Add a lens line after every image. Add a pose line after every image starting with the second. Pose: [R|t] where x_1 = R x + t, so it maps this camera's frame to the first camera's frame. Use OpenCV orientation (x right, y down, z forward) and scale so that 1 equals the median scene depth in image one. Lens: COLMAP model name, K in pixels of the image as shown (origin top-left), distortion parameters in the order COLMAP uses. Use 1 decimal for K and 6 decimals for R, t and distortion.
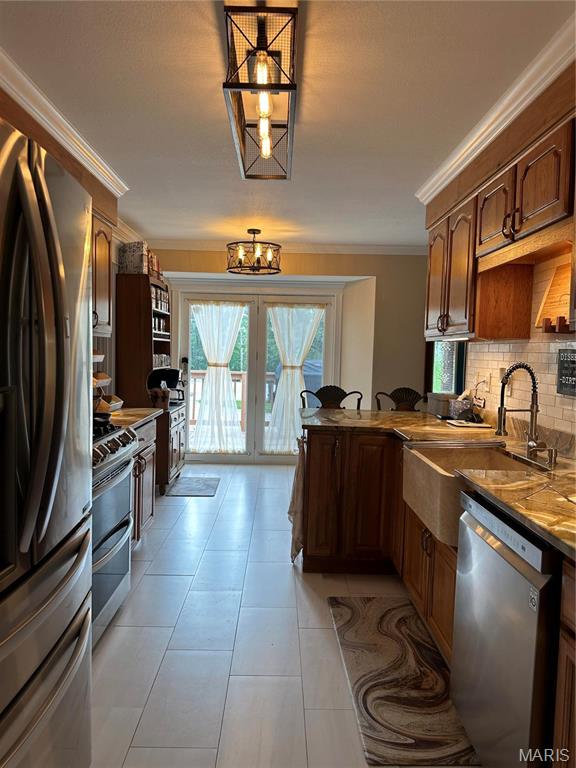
lens RADIAL K [[540.7, 0, 277.9], [0, 540.7, 374.7], [0, 0, 1]] dist [0.091654, -0.107772]
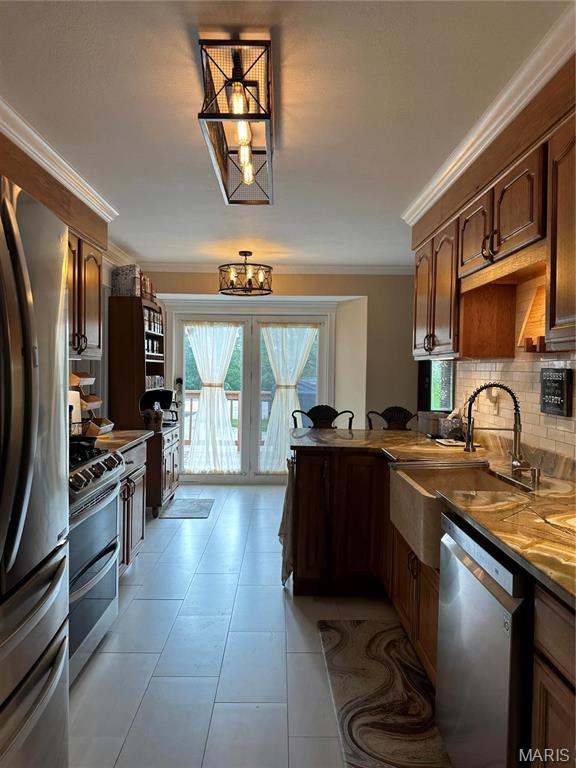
lens RADIAL K [[540.7, 0, 278.2], [0, 540.7, 376.3], [0, 0, 1]] dist [0.091654, -0.107772]
pose [[0.999930, -0.011449, -0.002891, 0.024731], [0.011357, 0.999482, -0.030124, -0.005386], [0.003235, 0.030089, 0.999542, -0.003205]]
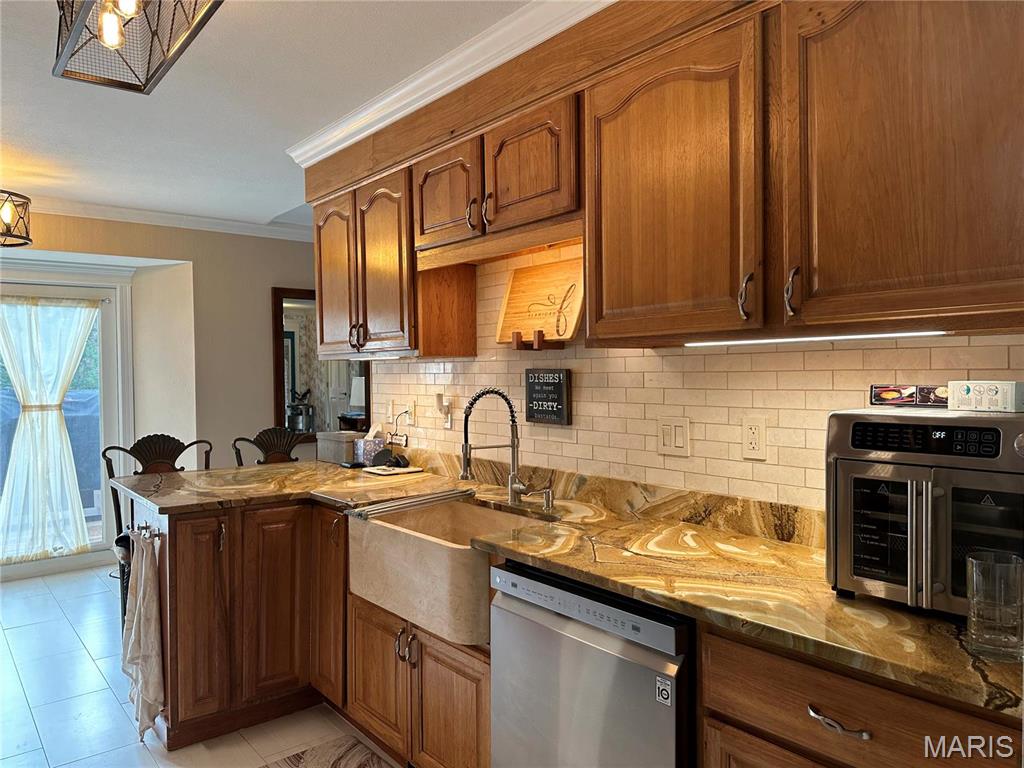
lens RADIAL K [[720.9, 0, 491.8], [0, 720.9, 387.1], [0, 0, 1]] dist [0.091654, -0.107772]
pose [[0.776700, -0.048587, 0.627994, -0.159953], [0.057904, 0.998306, 0.005623, -0.021201], [-0.627203, 0.031996, 0.778198, 0.137653]]
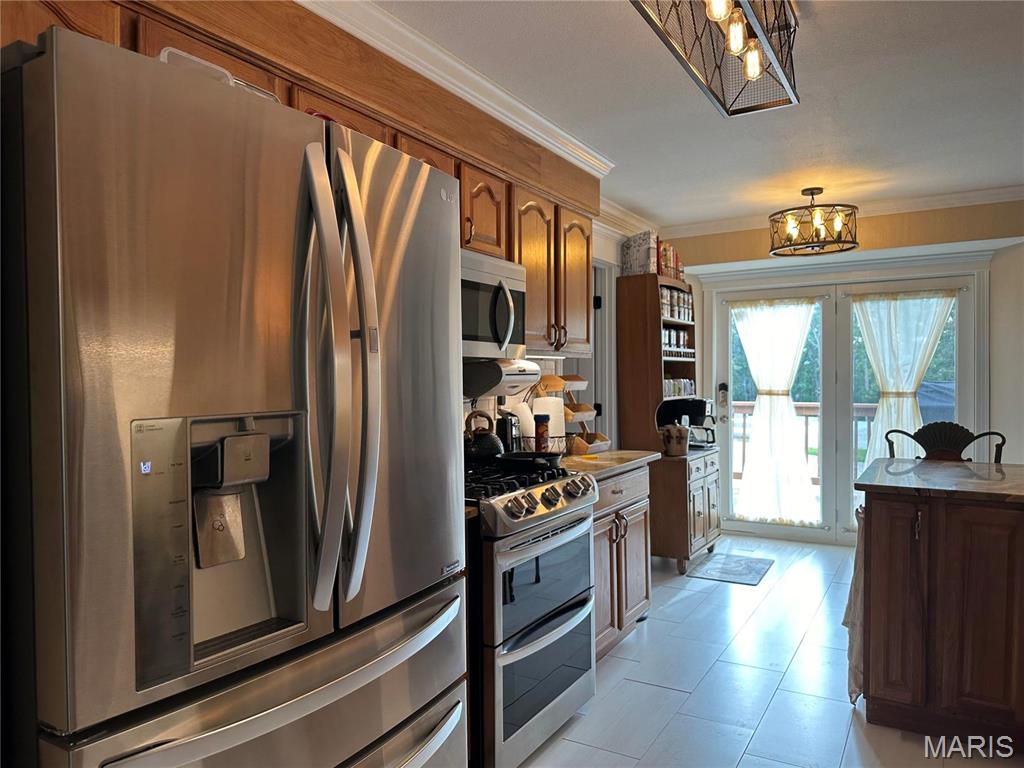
lens RADIAL K [[720.9, 0, 502.5], [0, 720.9, 382.3], [0, 0, 1]] dist [0.091654, -0.107772]
pose [[0.854292, -0.026381, -0.519124, 0.131986], [0.005001, 0.999082, -0.042542, 0.010085], [0.519770, 0.033747, 0.853639, 0.062661]]
